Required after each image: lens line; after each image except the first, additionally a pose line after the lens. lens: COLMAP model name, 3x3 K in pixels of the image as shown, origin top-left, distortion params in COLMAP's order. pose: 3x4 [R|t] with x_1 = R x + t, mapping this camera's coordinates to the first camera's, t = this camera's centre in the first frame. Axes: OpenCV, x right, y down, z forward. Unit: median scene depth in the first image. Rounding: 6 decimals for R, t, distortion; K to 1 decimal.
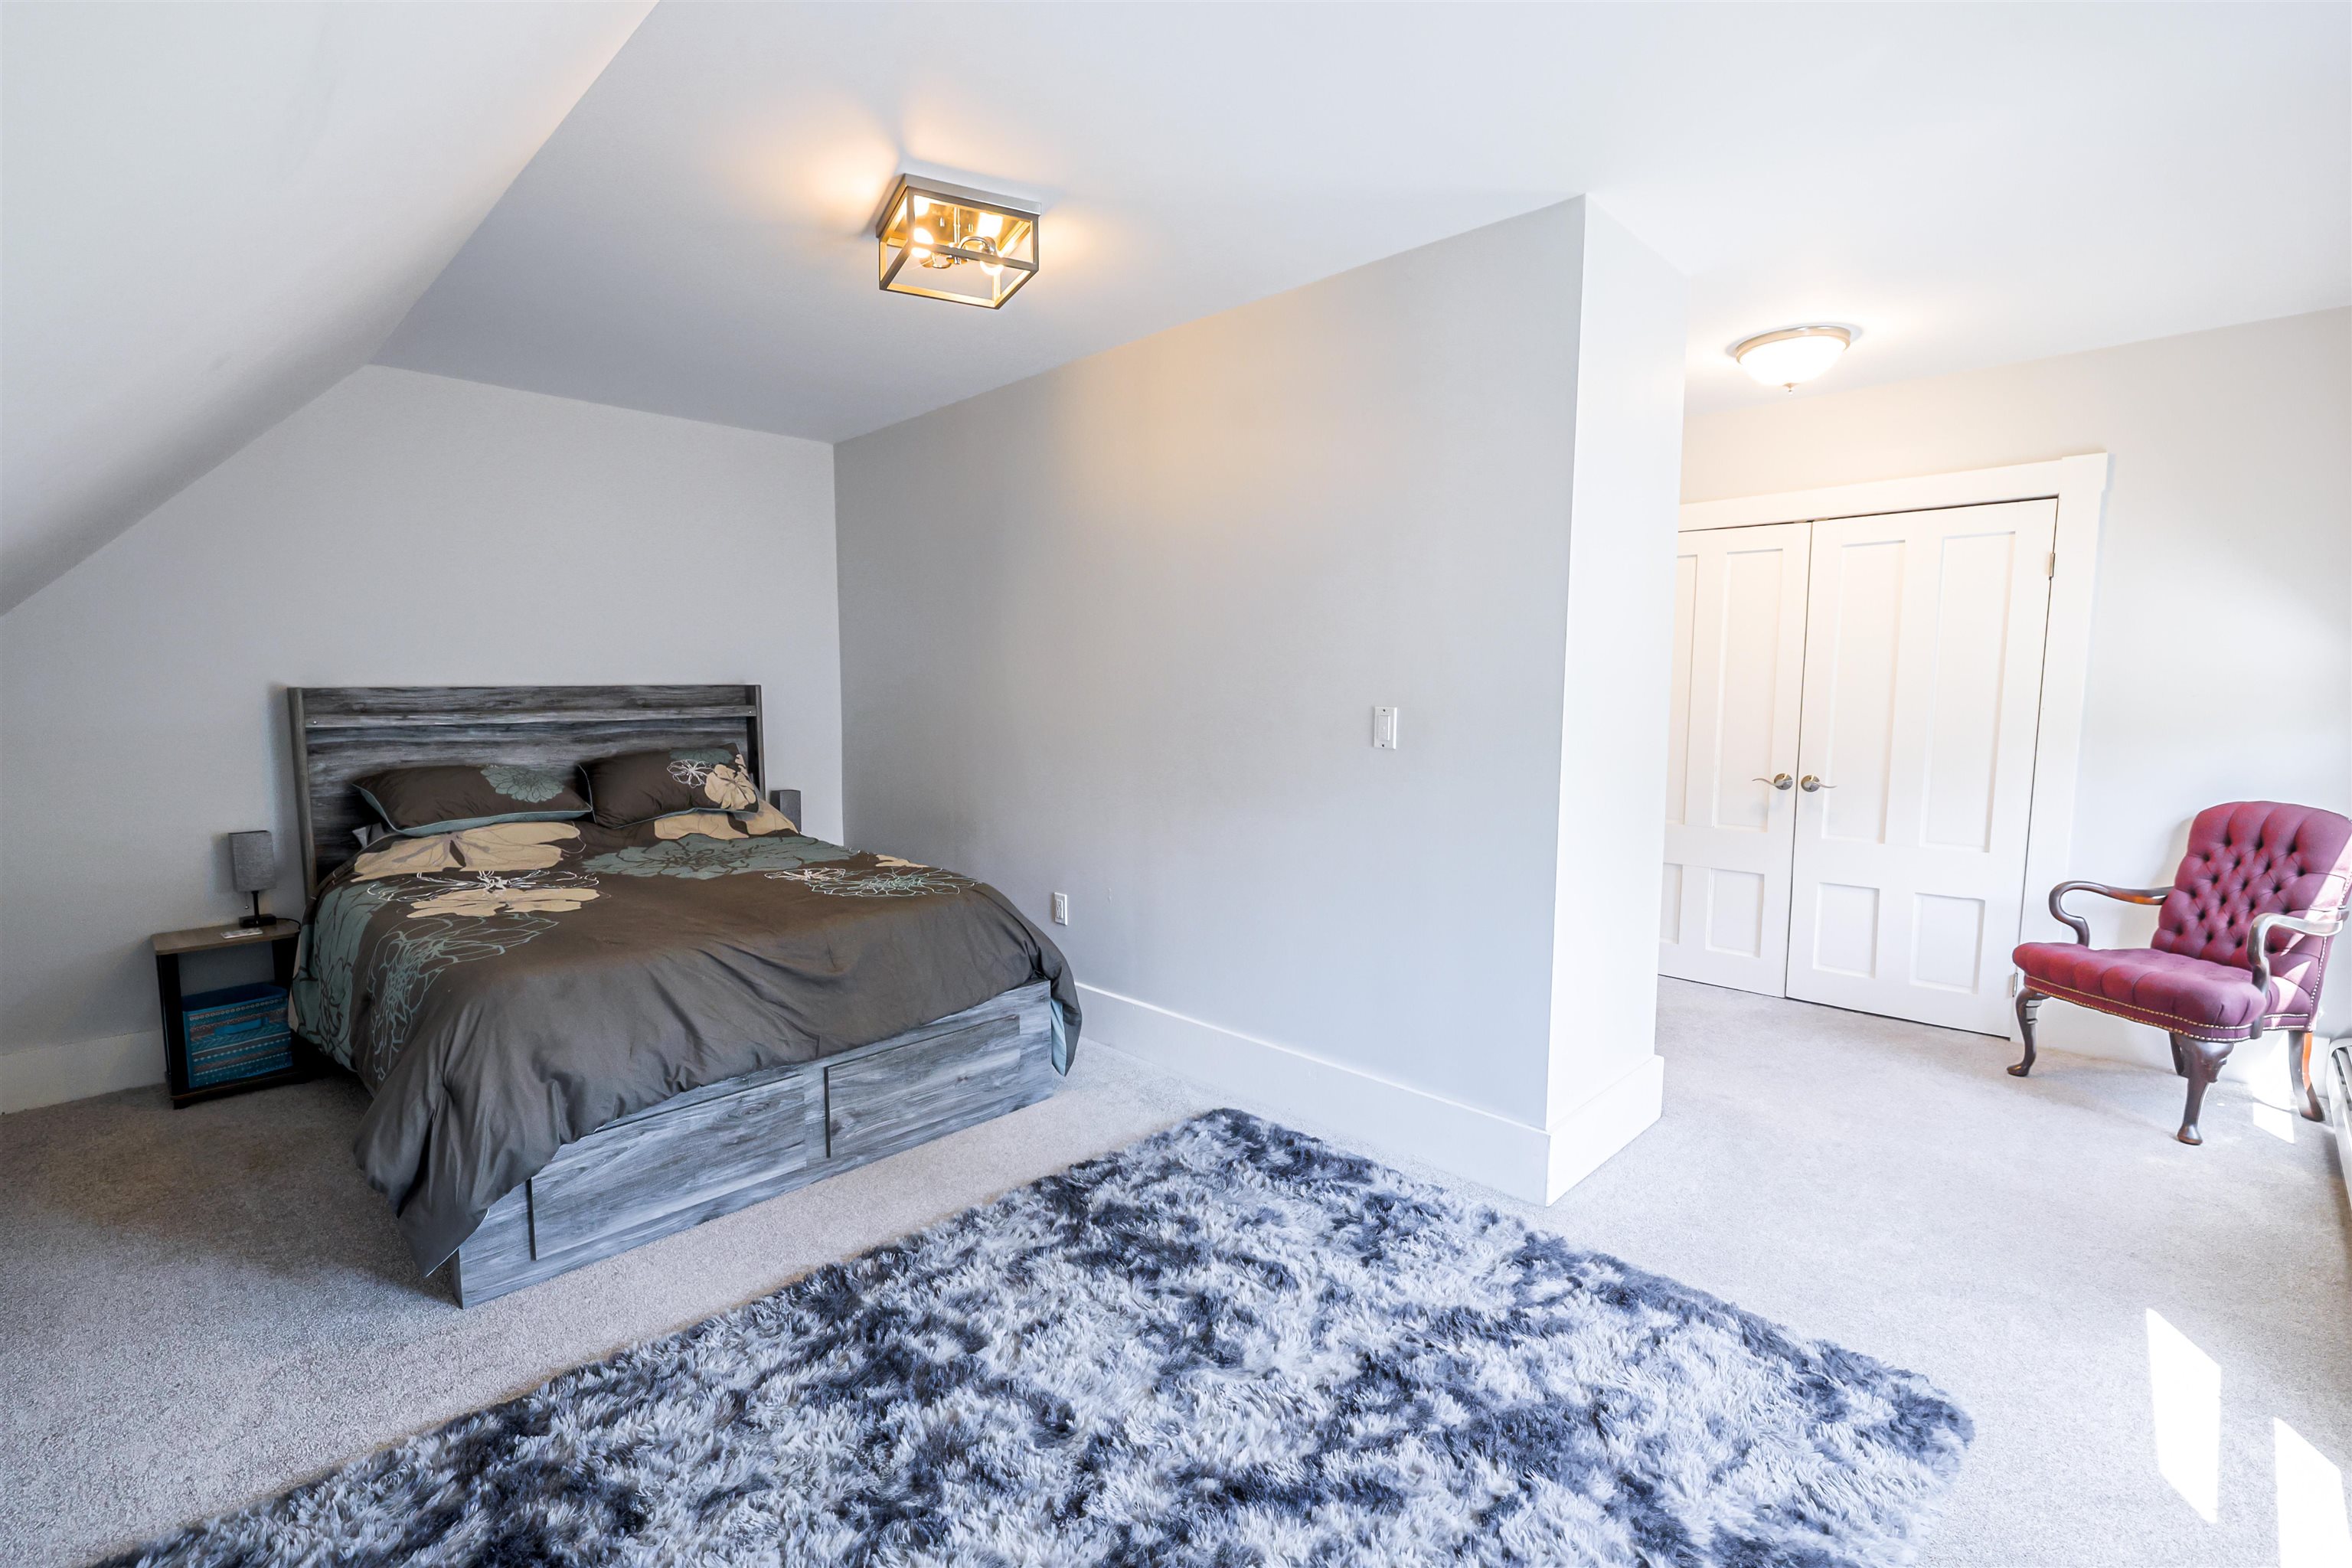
lens RADIAL K [[1039.9, 0, 1183.9], [0, 1039.9, 784.0], [0, 0, 1]] dist [0.000358, 0.000222]
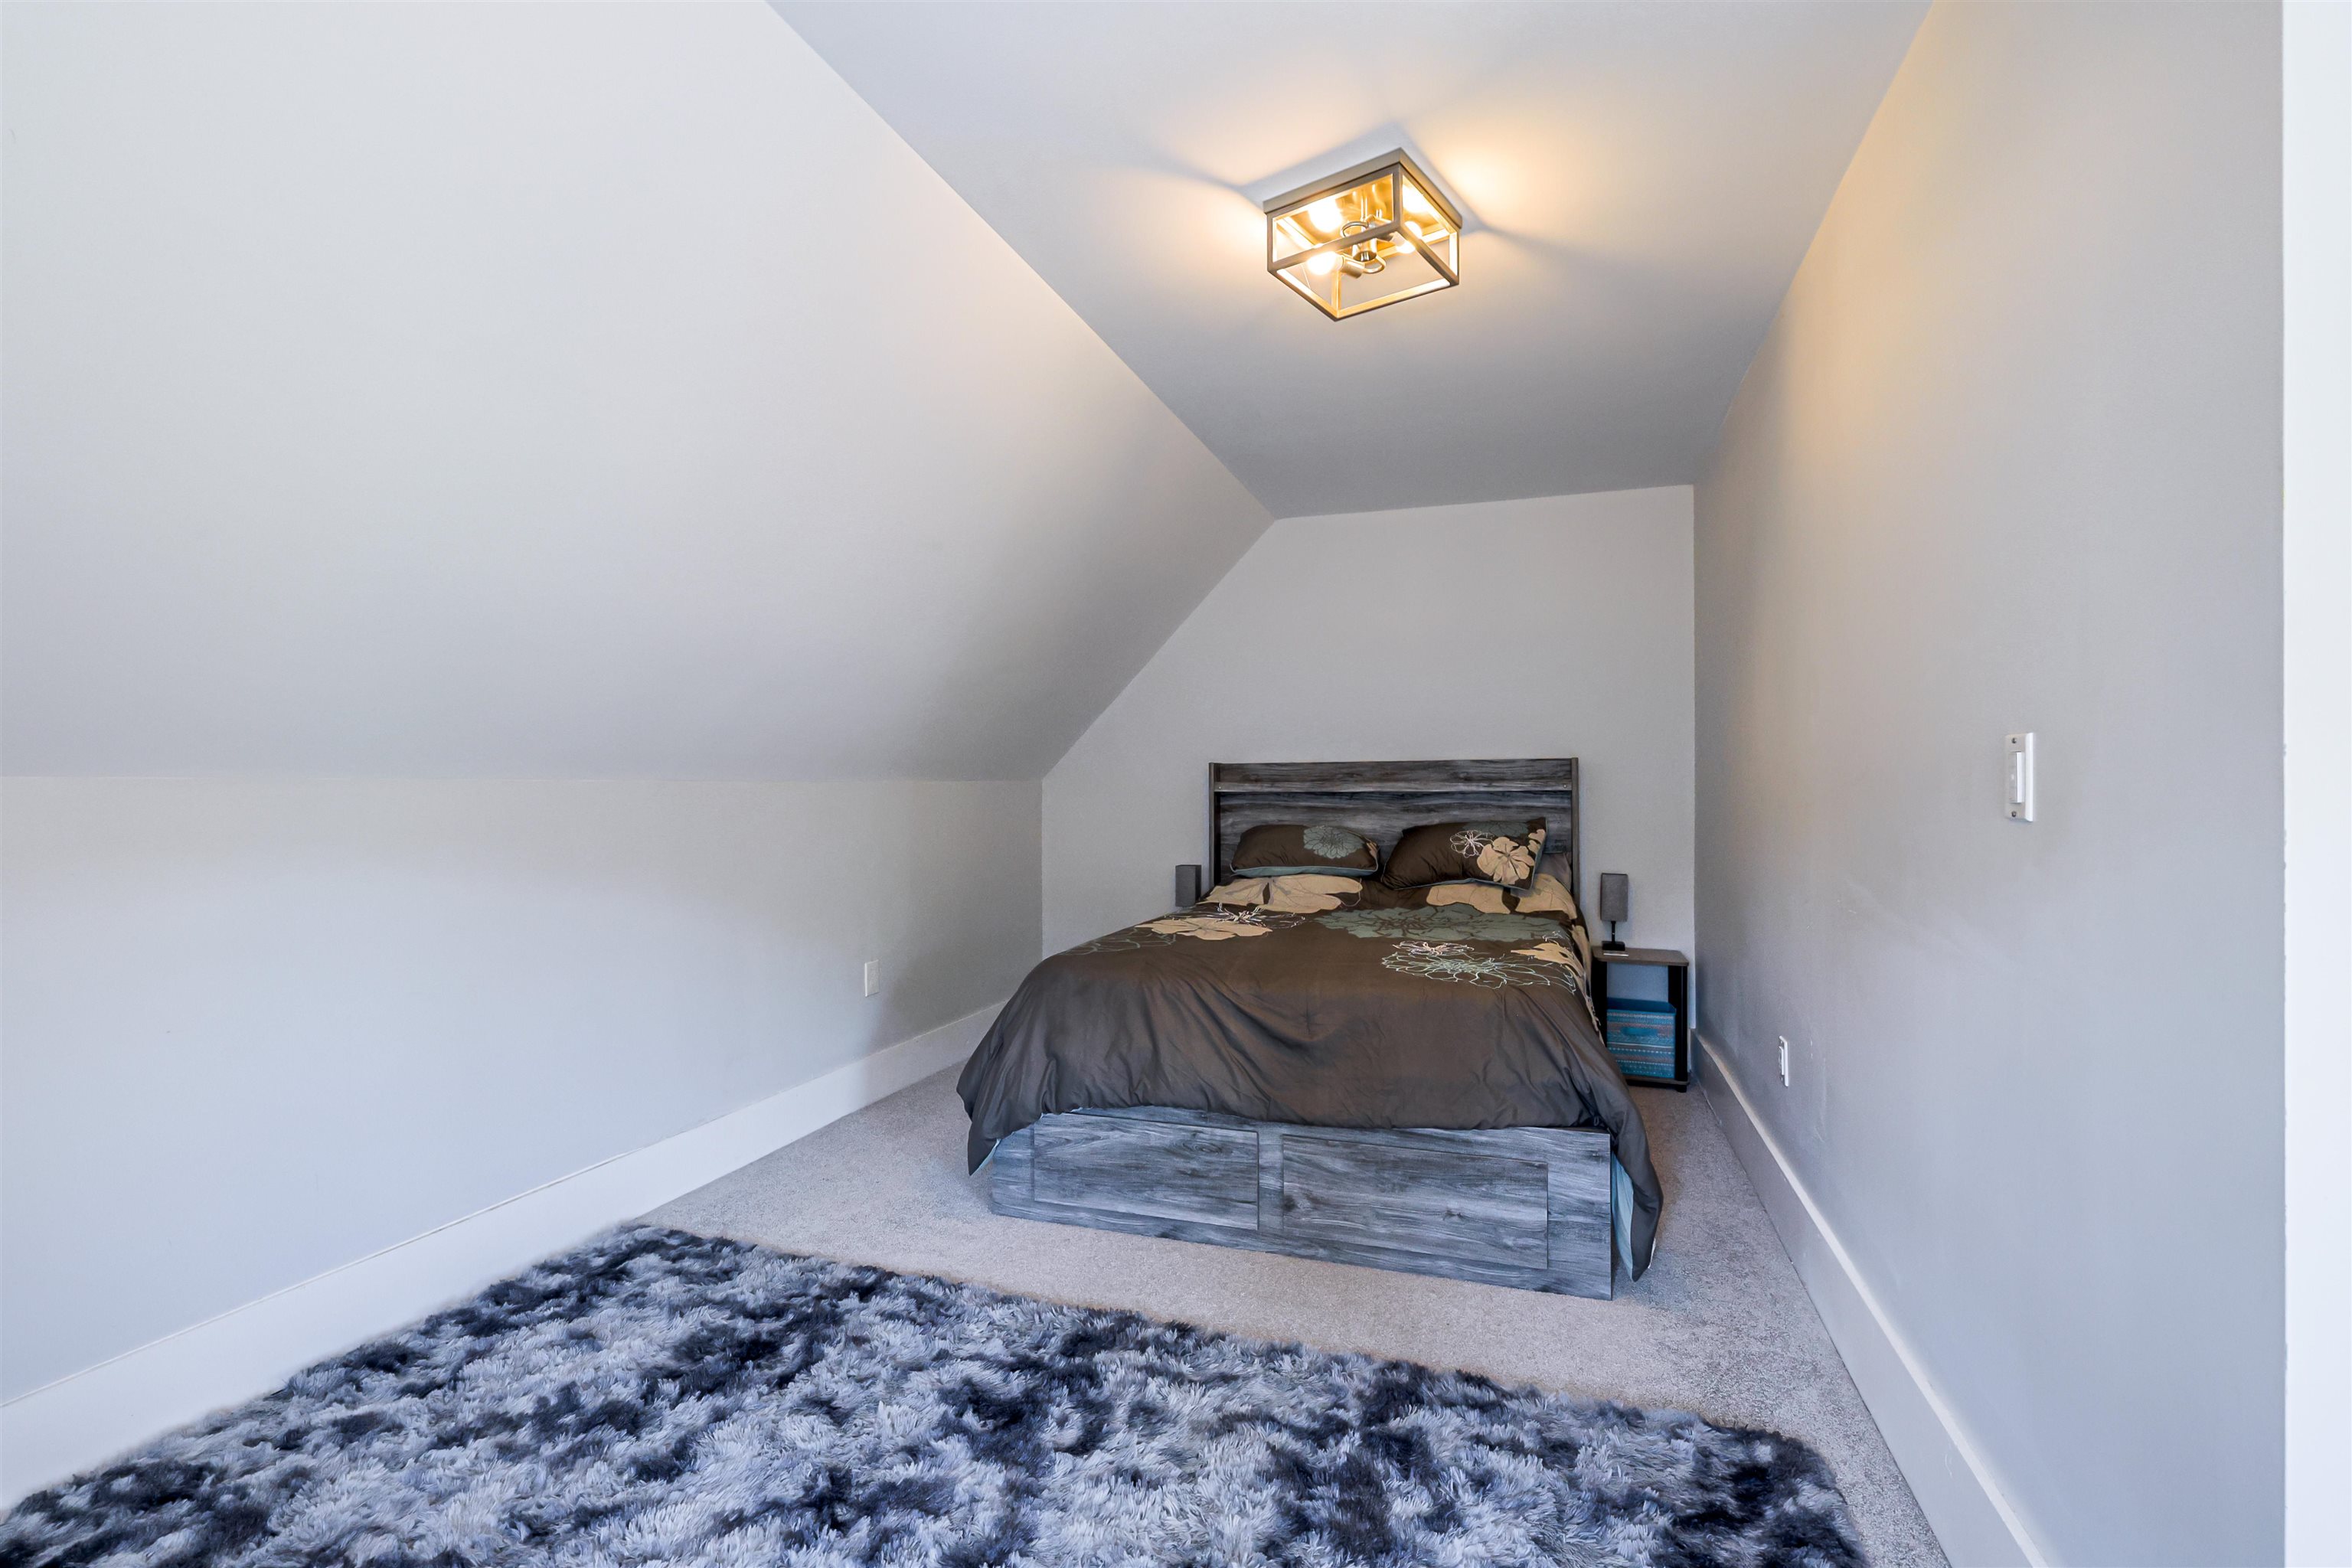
lens RADIAL K [[1039.9, 0, 1183.9], [0, 1039.9, 784.0], [0, 0, 1]] dist [0.000358, 0.000222]
pose [[0.442561, -0.003809, -0.896730, 0.460536], [-0.085571, 0.995248, -0.046459, 0.003987], [0.892646, 0.097295, 0.440132, 0.453902]]
